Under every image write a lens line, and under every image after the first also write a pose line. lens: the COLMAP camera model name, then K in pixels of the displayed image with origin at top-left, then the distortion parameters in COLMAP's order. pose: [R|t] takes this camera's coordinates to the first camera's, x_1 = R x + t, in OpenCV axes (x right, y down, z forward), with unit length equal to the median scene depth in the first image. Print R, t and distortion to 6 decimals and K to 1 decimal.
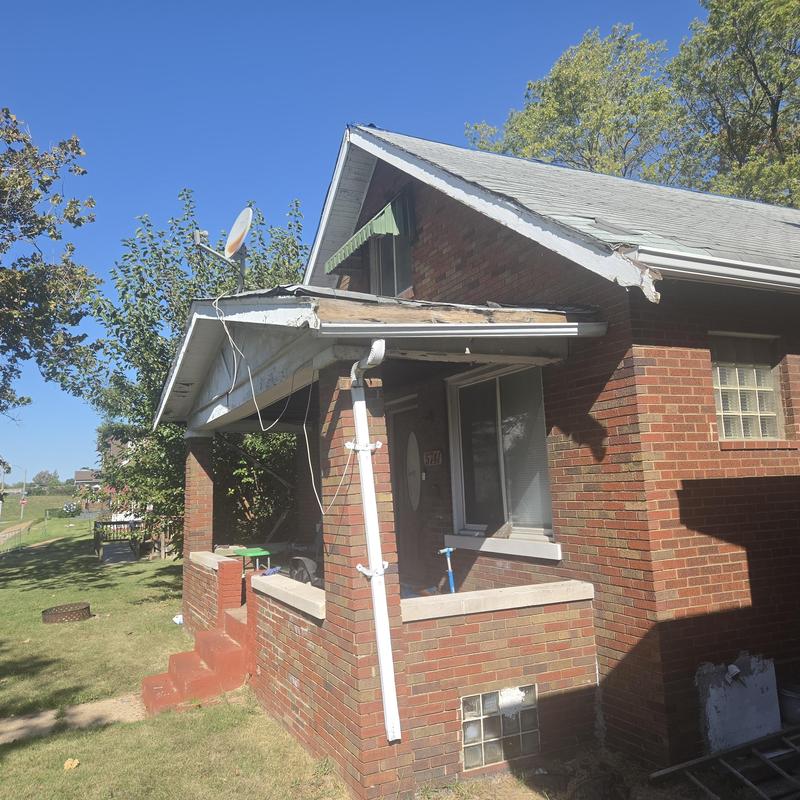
lens RADIAL K [[708.1, 0, 400.0], [0, 708.1, 400.0], [0, 0, 1]] dist [0.042829, -0.011248]
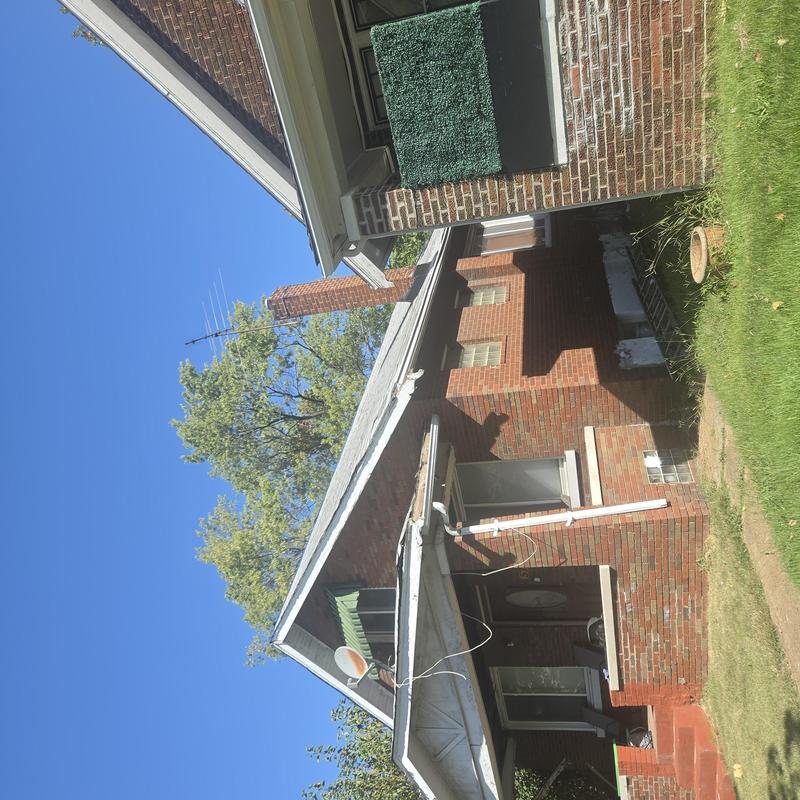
lens RADIAL K [[662.6, 0, 400.0], [0, 662.6, 400.0], [0, 0, 1]] dist [0.005617, -0.003249]
pose [[0.092944, -0.855448, 0.509480, -0.561536], [0.987076, 0.012075, -0.159798, 0.081045], [0.130547, 0.517748, 0.845515, -0.464116]]
